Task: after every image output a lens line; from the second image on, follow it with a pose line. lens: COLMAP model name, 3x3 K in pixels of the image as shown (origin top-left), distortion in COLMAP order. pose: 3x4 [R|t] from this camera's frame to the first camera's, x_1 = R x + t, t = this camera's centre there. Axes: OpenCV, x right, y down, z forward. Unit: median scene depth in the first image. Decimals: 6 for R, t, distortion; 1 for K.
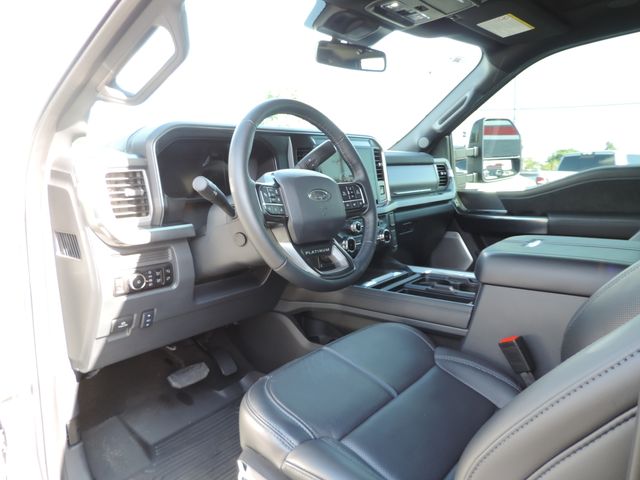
lens RADIAL K [[459.6, 0, 319.3], [0, 459.6, 231.4], [0, 0, 1]] dist [-0.026836, 0.005904]
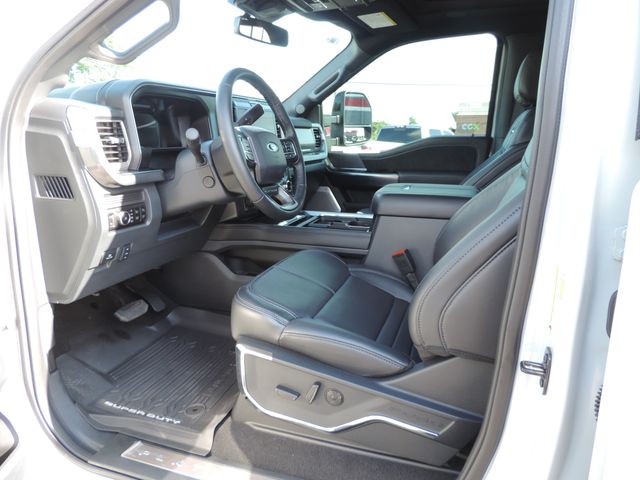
lens RADIAL K [[459.6, 0, 319.3], [0, 459.6, 231.4], [0, 0, 1]] dist [-0.026836, 0.005904]
pose [[0.931823, -0.039112, 0.360800, -0.306460], [0.013016, 0.997138, 0.074476, 0.054425], [-0.362681, -0.064703, 0.929665, -0.224491]]
